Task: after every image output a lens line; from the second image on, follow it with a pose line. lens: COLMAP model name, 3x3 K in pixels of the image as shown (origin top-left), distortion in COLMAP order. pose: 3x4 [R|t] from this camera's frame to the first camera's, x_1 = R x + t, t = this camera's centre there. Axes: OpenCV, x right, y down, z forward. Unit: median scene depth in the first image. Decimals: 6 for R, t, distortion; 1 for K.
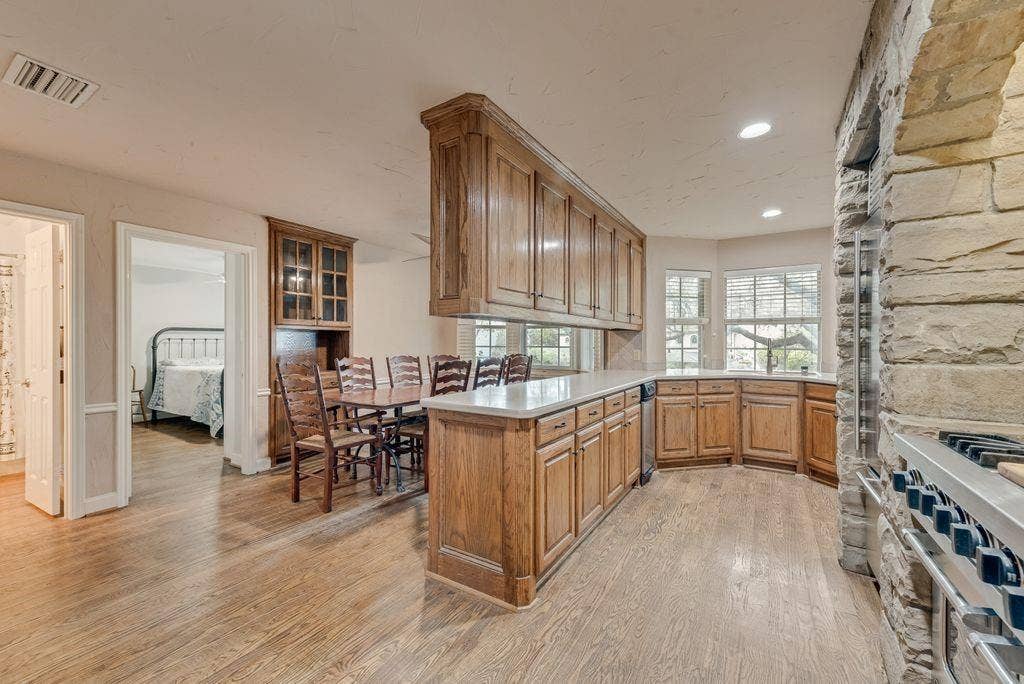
lens RADIAL K [[402.2, 0, 513.1], [0, 402.2, 346.4], [0, 0, 1]] dist [0.007076, -0.000119]
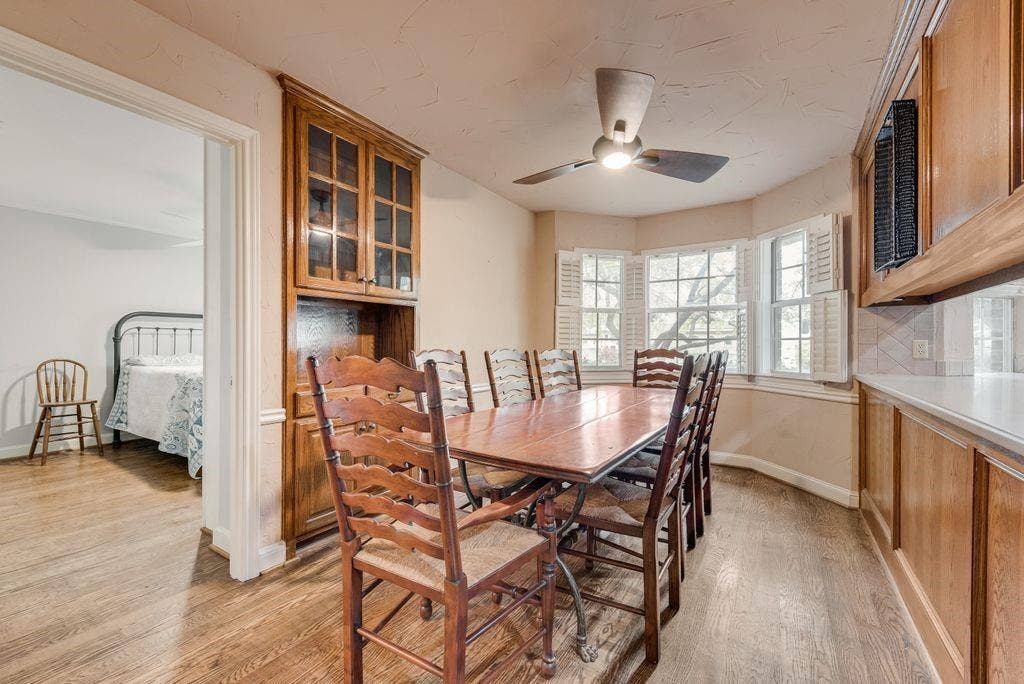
lens RADIAL K [[414.2, 0, 509.9], [0, 414.2, 348.4], [0, 0, 1]] dist [0.006743, -0.000102]
pose [[0.999706, 0.002239, -0.024155, -0.273119], [-0.002209, 0.999997, 0.001293, 0.022514], [0.024158, -0.001240, 0.999707, 0.429478]]
